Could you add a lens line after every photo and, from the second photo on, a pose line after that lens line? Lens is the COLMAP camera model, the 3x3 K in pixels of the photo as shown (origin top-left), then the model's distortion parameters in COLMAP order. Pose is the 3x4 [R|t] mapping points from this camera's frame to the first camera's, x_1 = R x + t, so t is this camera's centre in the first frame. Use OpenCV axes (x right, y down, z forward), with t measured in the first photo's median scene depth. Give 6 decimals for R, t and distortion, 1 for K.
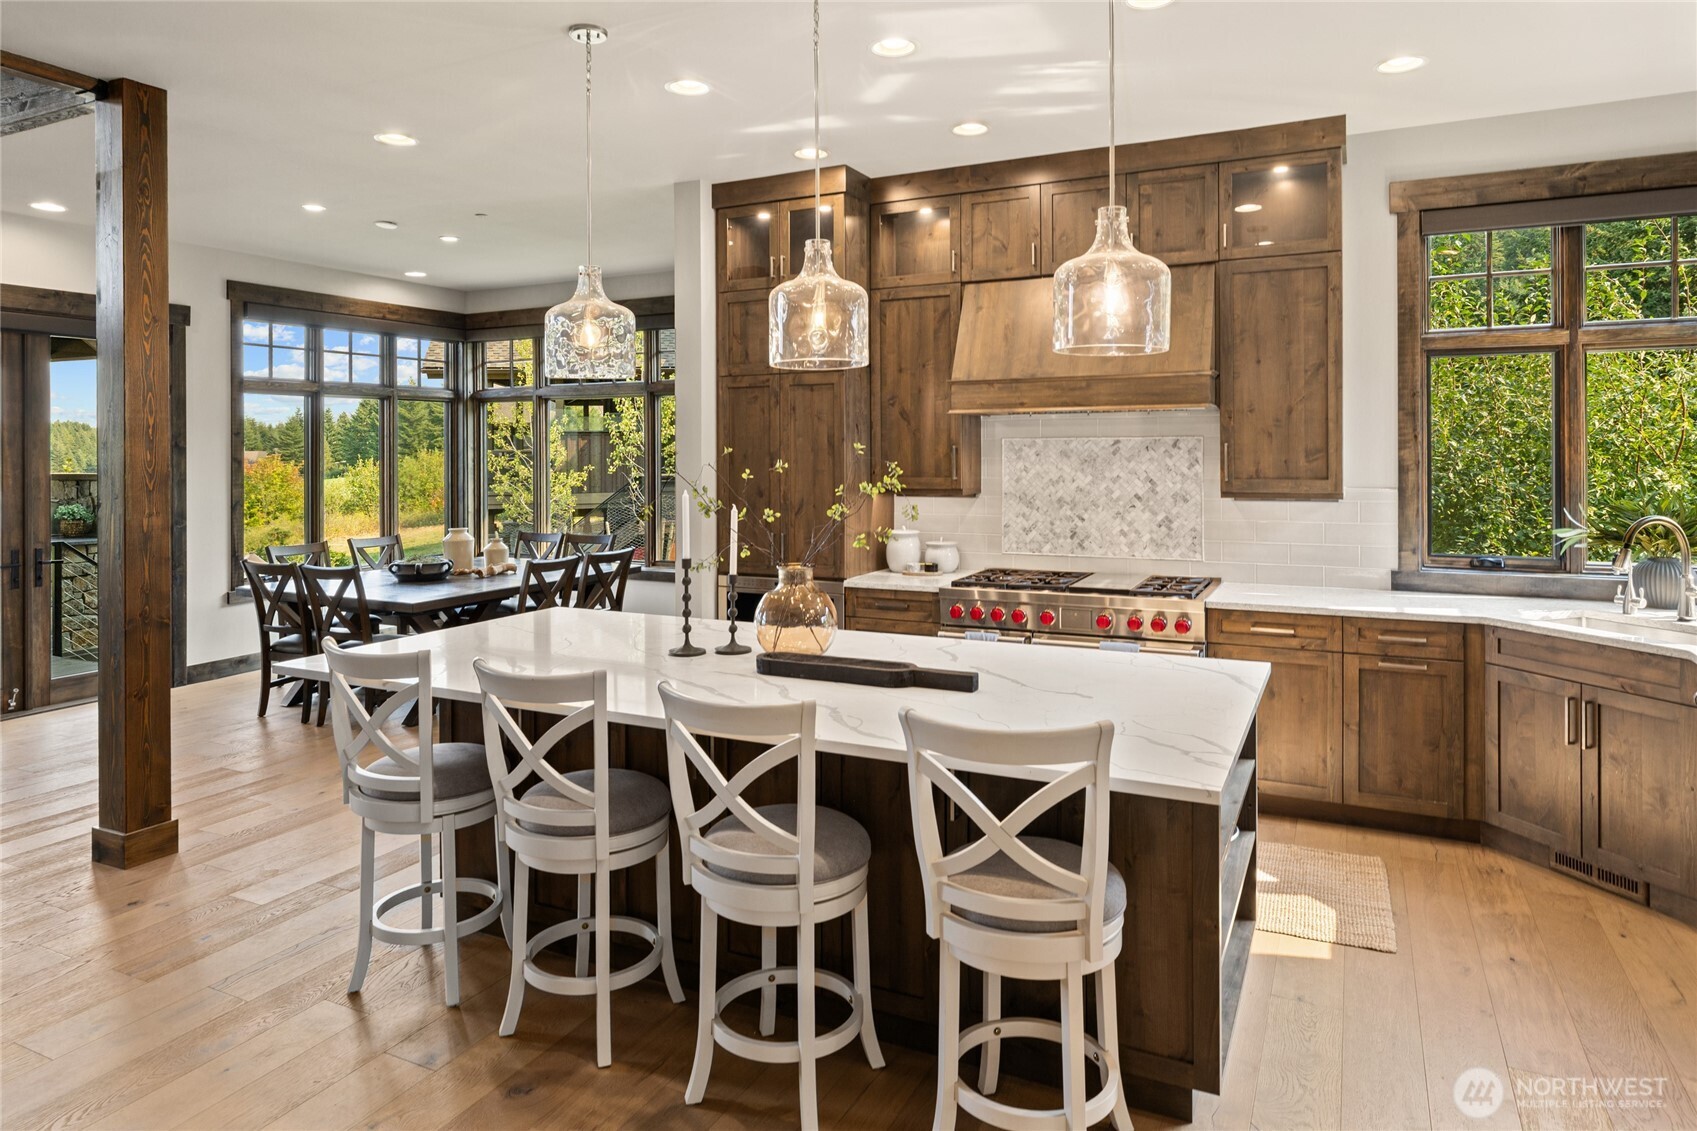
lens RADIAL K [[1022.9, 0, 871.8], [0, 1022.9, 441.7], [0, 0, 1]] dist [-0.016295, -0.002127]
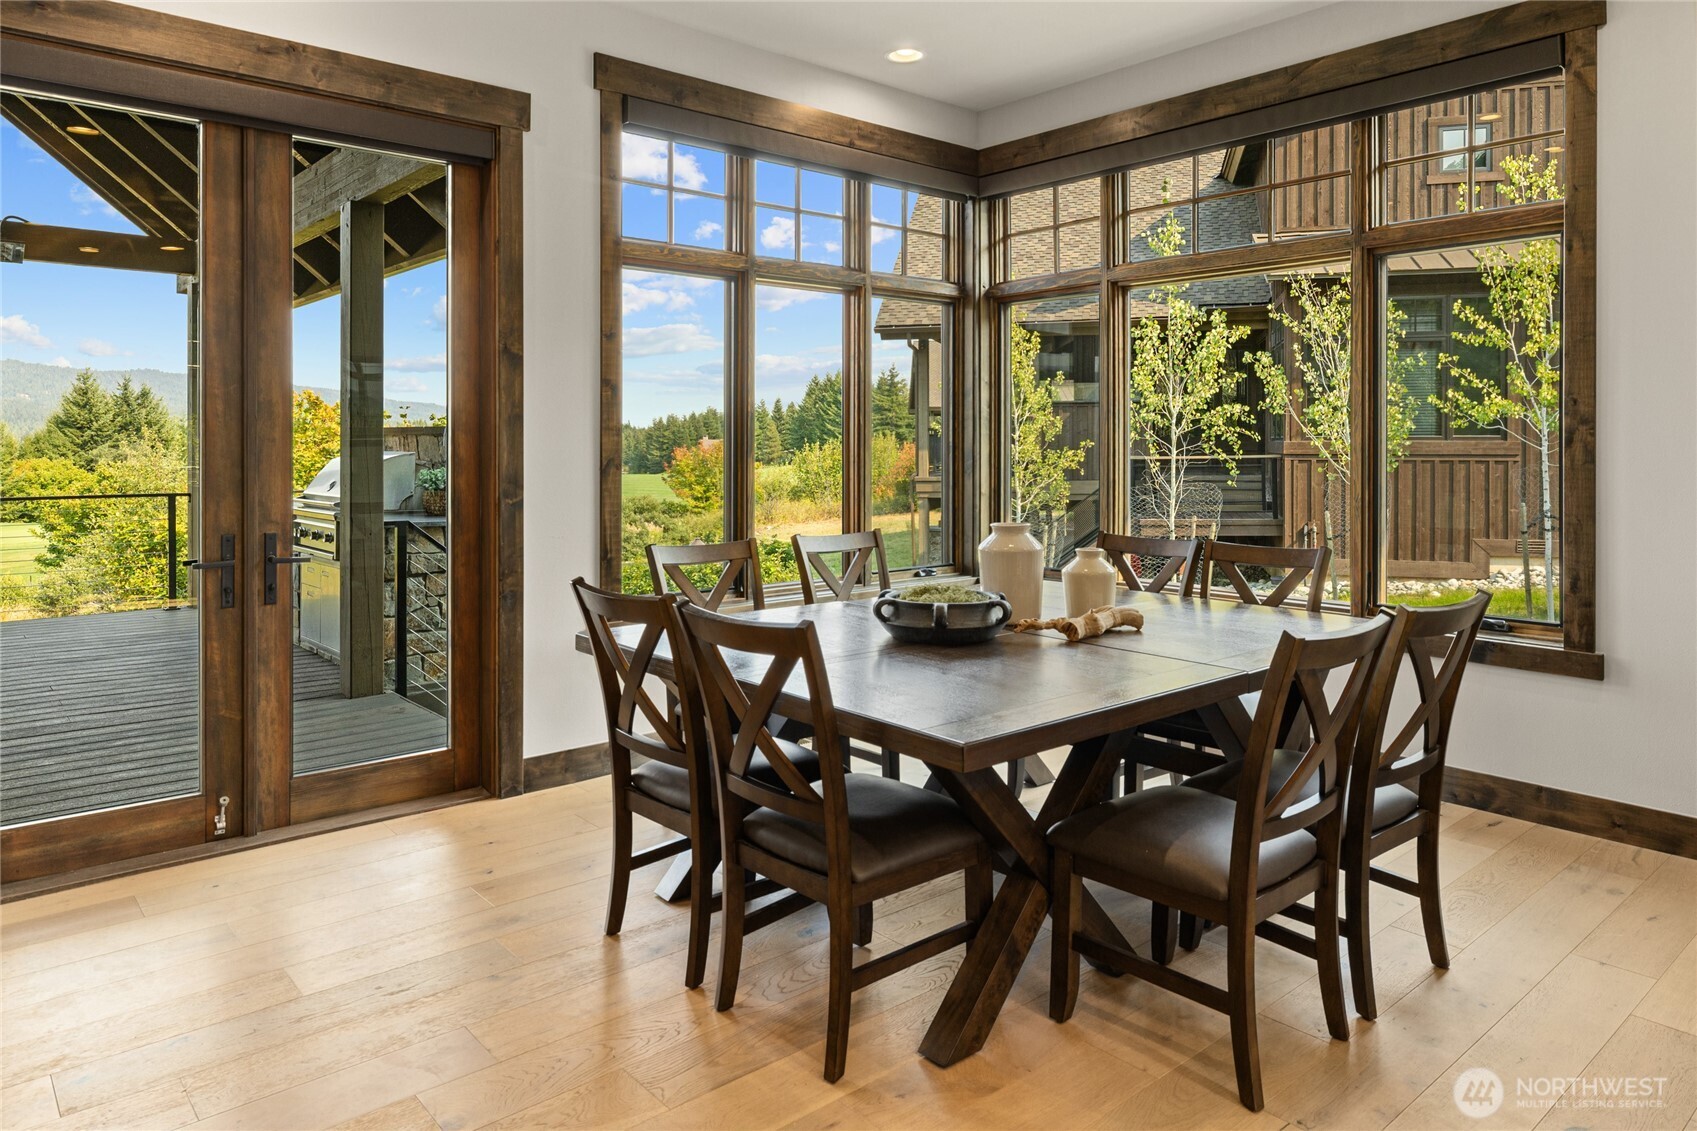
lens RADIAL K [[1098.0, 0, 874.9], [0, 1098.0, 447.4], [0, 0, 1]] dist [-0.048537, -0.001454]
pose [[0.919940, 0.008979, -0.391956, -0.351240], [-0.004134, 0.999904, 0.013202, 0.058685], [0.392037, -0.010525, 0.919889, 0.687354]]
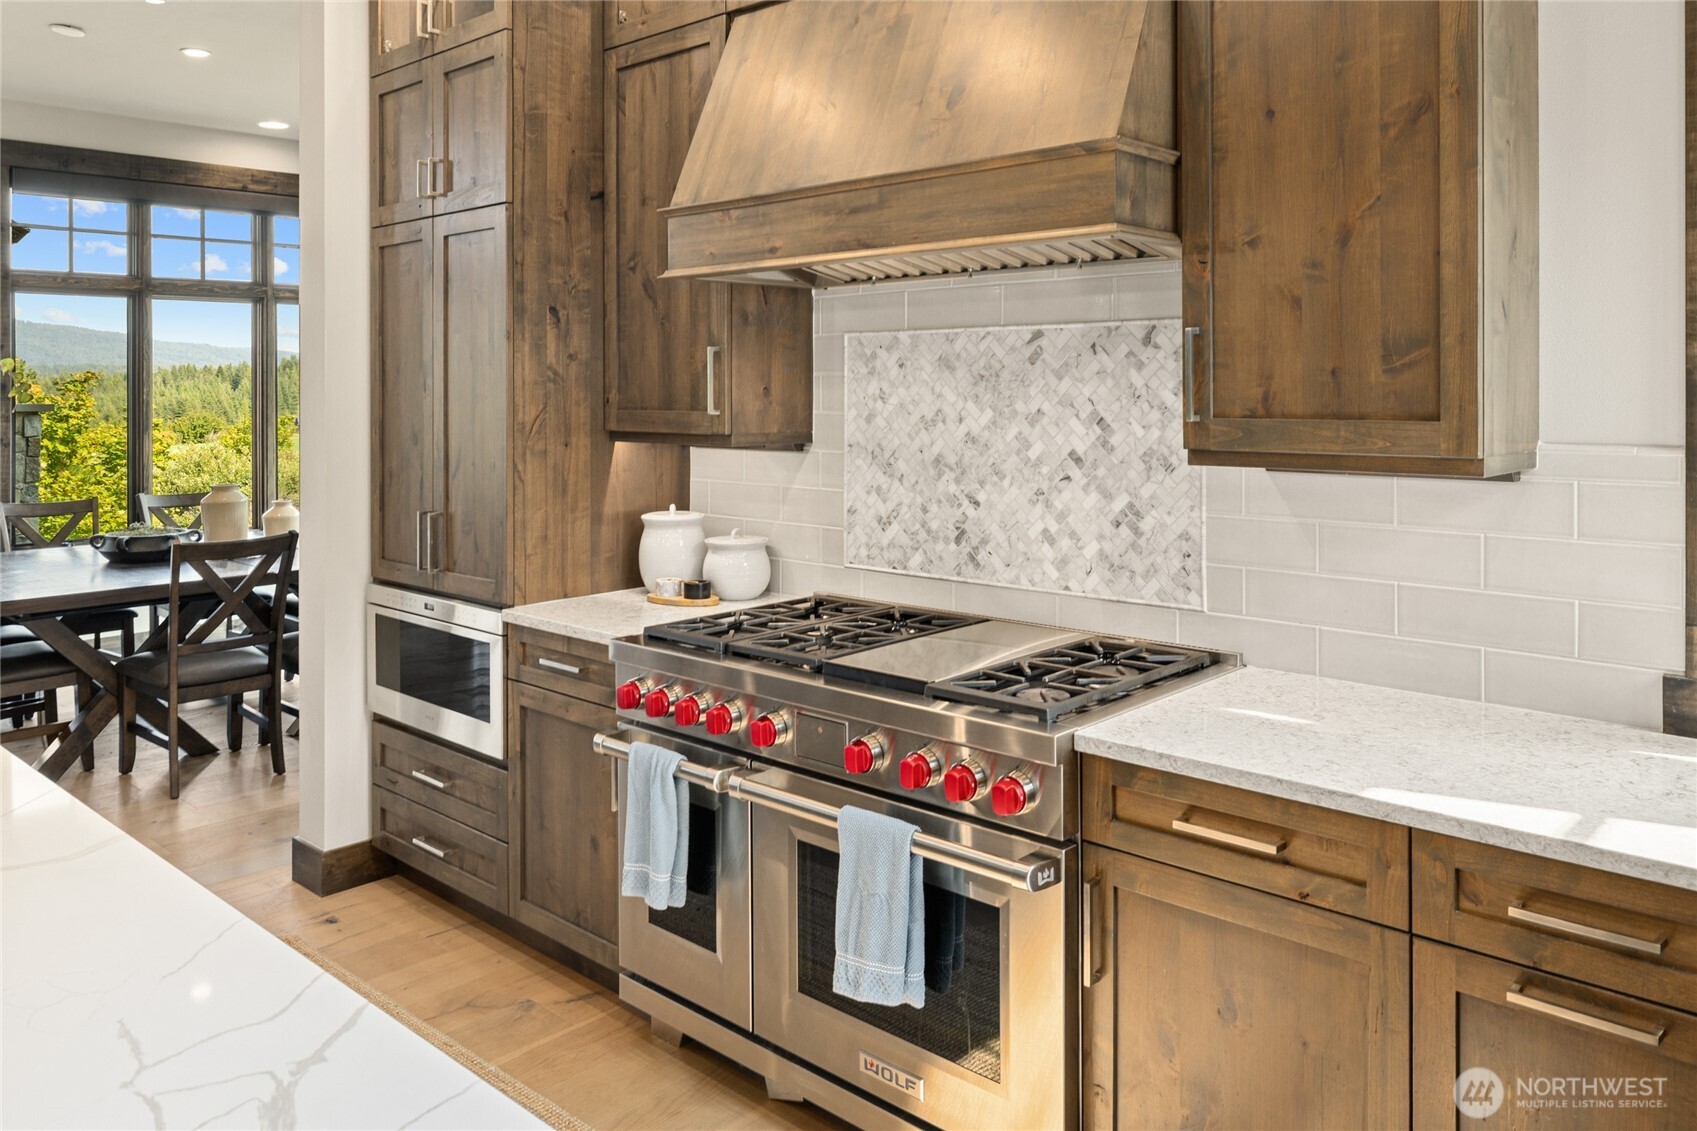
lens RADIAL K [[1246.9, 0, 886.1], [0, 1246.9, 381.3], [0, 0, 1]] dist [-0.010365, -0.001952]
pose [[0.958294, 0.000525, -0.285782, 0.324060], [0.000853, 0.999989, 0.004695, 0.017528], [0.285781, -0.004743, 0.958283, 0.437493]]
